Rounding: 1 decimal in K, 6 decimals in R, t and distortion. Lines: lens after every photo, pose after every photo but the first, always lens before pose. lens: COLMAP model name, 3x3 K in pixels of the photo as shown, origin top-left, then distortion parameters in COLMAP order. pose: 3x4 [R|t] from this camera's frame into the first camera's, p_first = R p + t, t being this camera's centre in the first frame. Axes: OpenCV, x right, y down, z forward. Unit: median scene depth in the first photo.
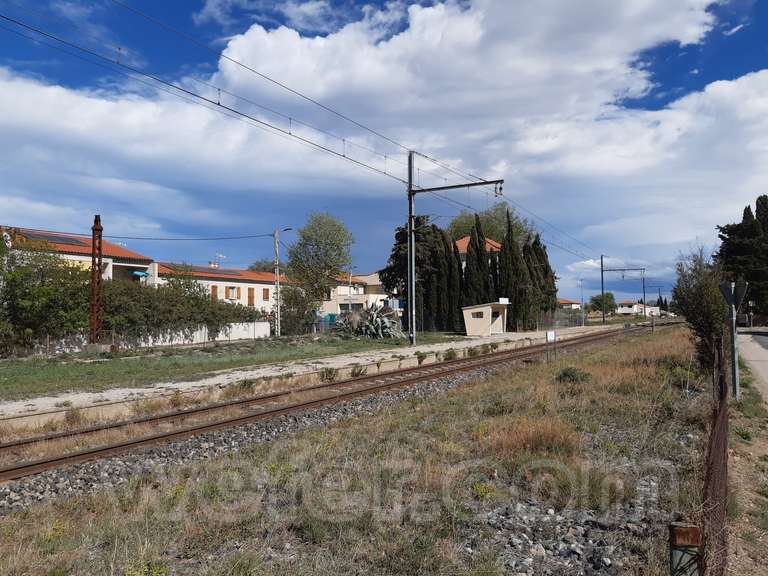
lens RADIAL K [[591.1, 0, 381.1], [0, 591.1, 279.7], [0, 0, 1]] dist [0.091330, -0.170903]
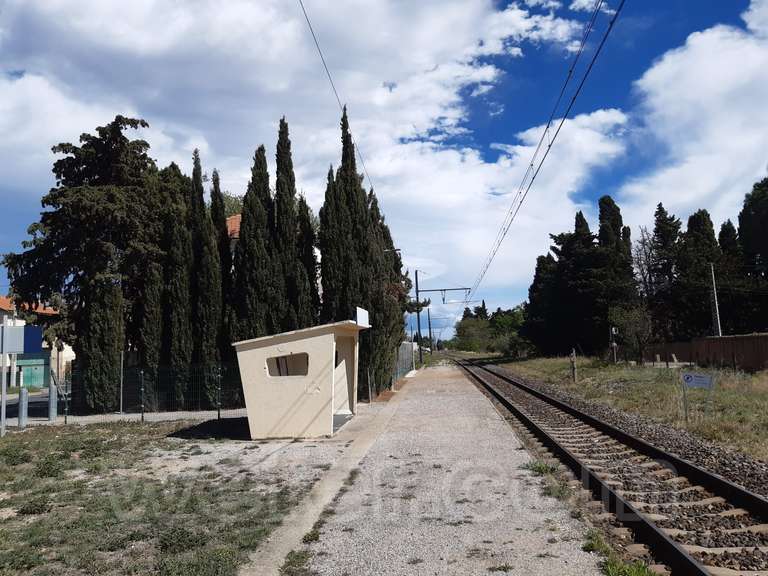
lens RADIAL K [[591.1, 0, 381.1], [0, 591.1, 279.7], [0, 0, 1]] dist [0.091330, -0.170903]
pose [[0.921729, 0.011334, 0.387668, 0.107203], [0.015639, 0.997674, -0.066353, 0.044249], [-0.387518, 0.067222, 0.919408, 0.834354]]
